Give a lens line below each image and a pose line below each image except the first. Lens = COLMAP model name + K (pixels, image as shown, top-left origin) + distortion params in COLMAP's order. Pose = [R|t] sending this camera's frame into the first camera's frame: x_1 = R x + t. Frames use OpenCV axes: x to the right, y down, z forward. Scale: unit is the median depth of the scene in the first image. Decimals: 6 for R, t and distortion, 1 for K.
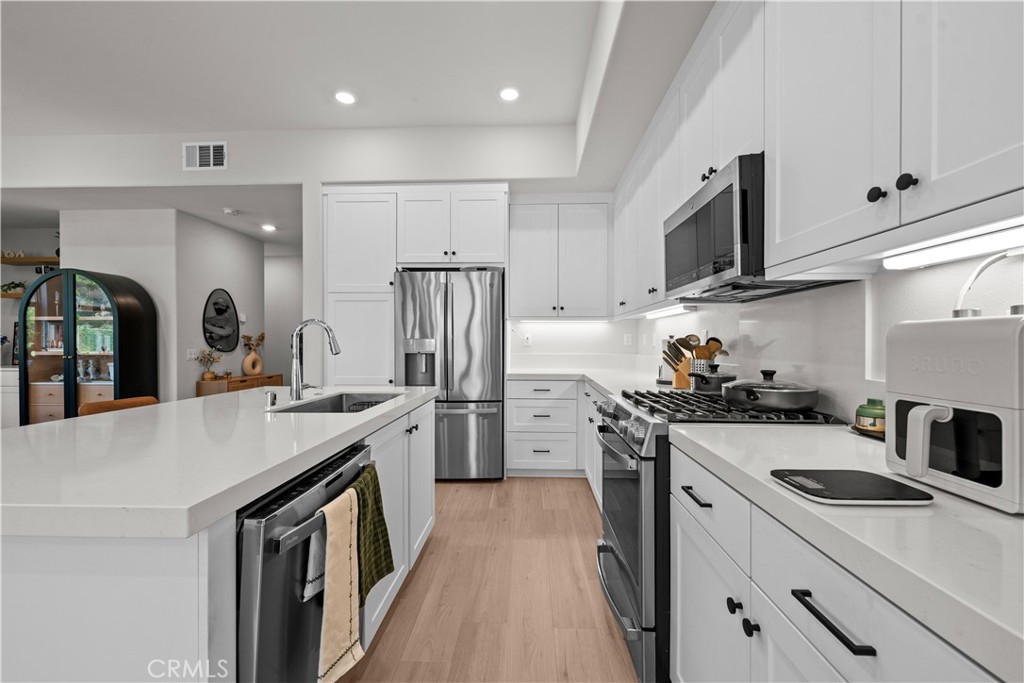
lens RADIAL K [[414.0, 0, 512.0], [0, 414.0, 341.5], [0, 0, 1]] dist [0.001942, 0.000112]
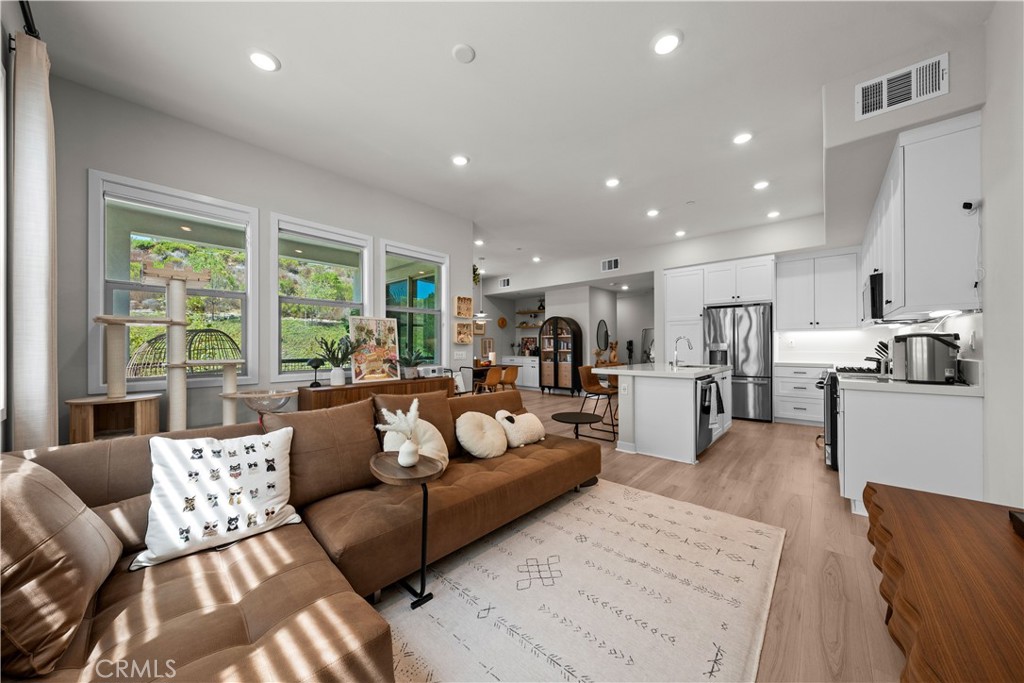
lens RADIAL K [[348.3, 0, 513.0], [0, 348.3, 345.4], [0, 0, 1]] dist [-0.002101, -0.000093]
pose [[0.773205, -0.004860, -0.634138, 0.067490], [0.004346, 0.999988, -0.002365, 0.003136], [0.634142, -0.000927, 0.773216, -0.853643]]
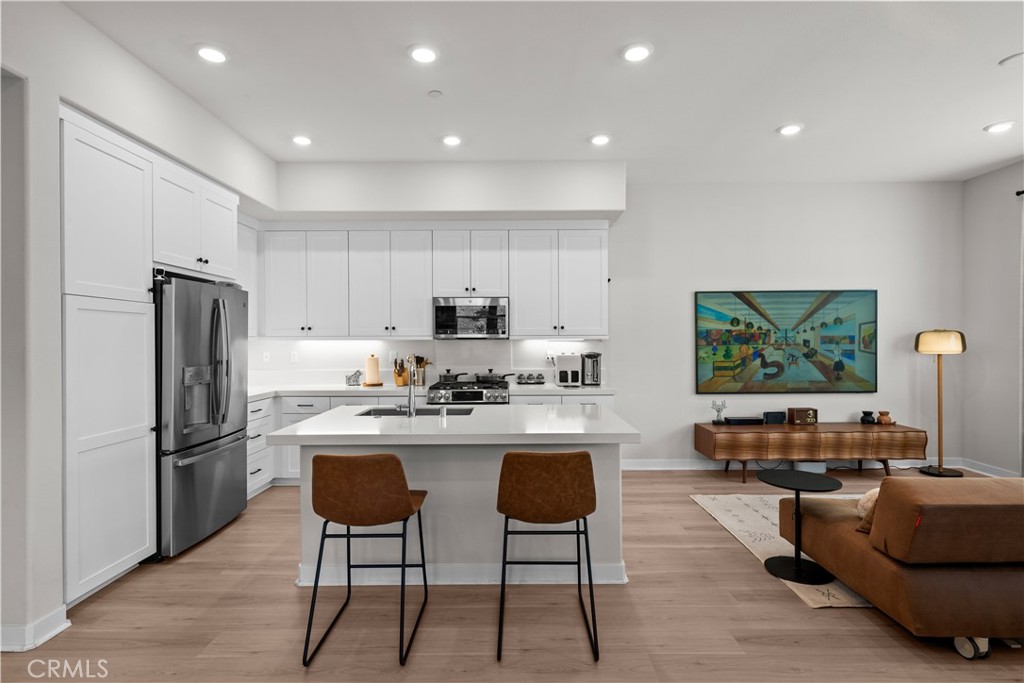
lens RADIAL K [[503.2, 0, 512.0], [0, 503.2, 341.5], [0, 0, 1]] dist [0.000095, 0.000371]
pose [[-0.038710, -0.002724, 0.999247, -1.179968], [0.002522, 0.999993, 0.002824, -0.053605], [-0.999247, 0.002629, -0.038703, 0.423321]]
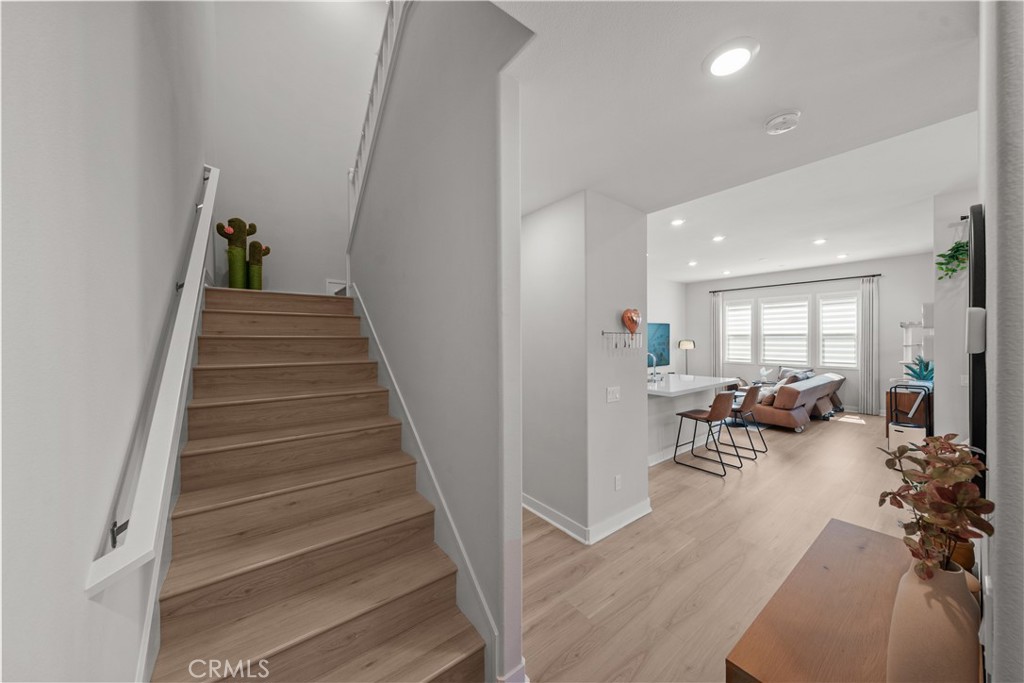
lens RADIAL K [[347.0, 0, 514.2], [0, 347.0, 341.4], [0, 0, 1]] dist [-0.001573, -0.000014]
pose [[-0.645208, 0.001773, 0.764005, -0.949558], [0.005162, 0.999985, 0.002038, -0.079379], [-0.763989, 0.005259, -0.645208, 1.807904]]
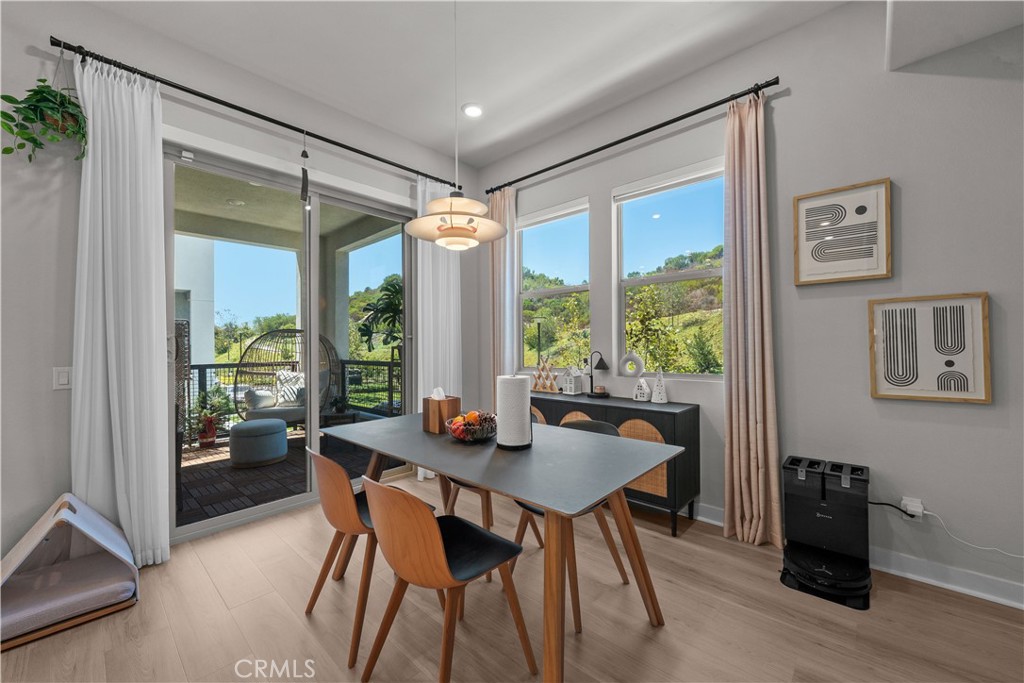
lens RADIAL K [[398.1, 0, 516.9], [0, 398.1, 344.0], [0, 0, 1]] dist [0.000836, 0.000116]
pose [[-0.643477, 0.005302, -0.765447, -1.010056], [0.011558, 0.999929, -0.002791, 0.003936], [0.765378, -0.010643, -0.643492, 1.023369]]
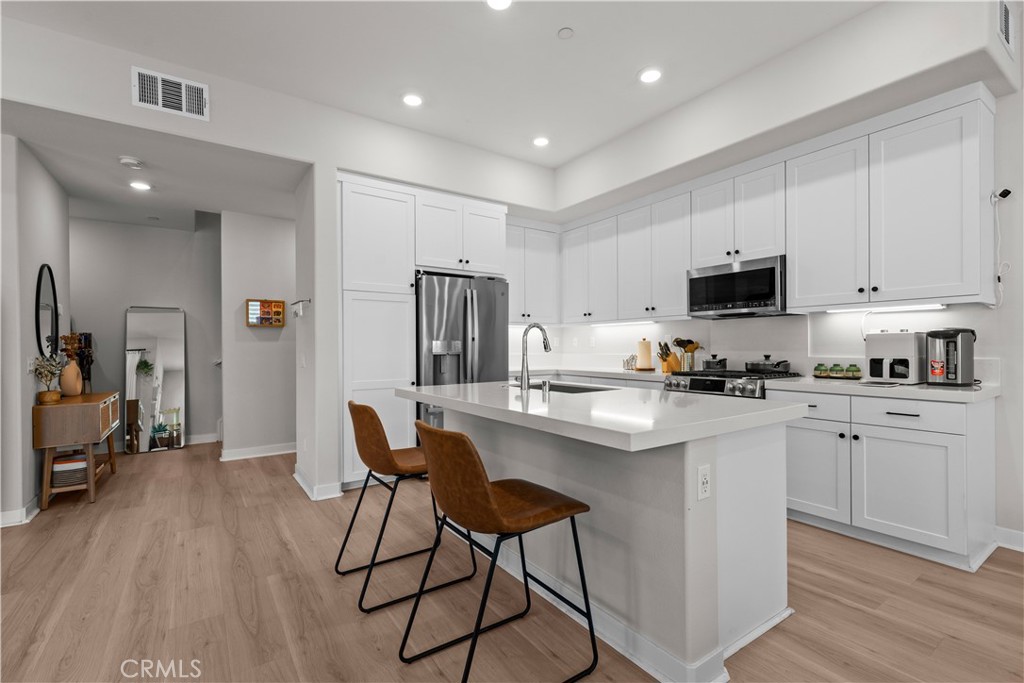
lens RADIAL K [[457.9, 0, 515.1], [0, 457.9, 347.7], [0, 0, 1]] dist [0.003080, -0.000215]
pose [[0.797695, -0.005203, 0.603039, -0.764438], [0.004663, 0.999986, 0.002459, 0.008804], [-0.603044, 0.000851, 0.797708, -0.030227]]
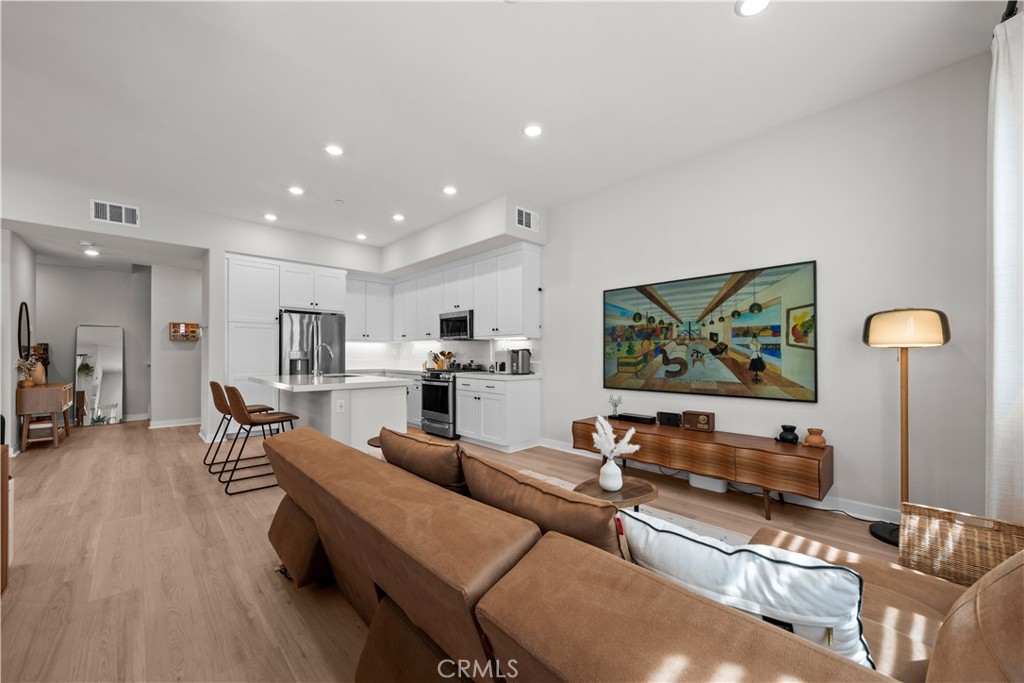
lens RADIAL K [[391.4, 0, 517.2], [0, 391.4, 352.9], [0, 0, 1]] dist [0.000887, 0.000100]
pose [[0.689281, 0.004517, 0.724480, -0.778143], [-0.003122, 0.999990, -0.003264, 0.002563], [-0.724487, -0.000012, 0.689288, -0.822551]]
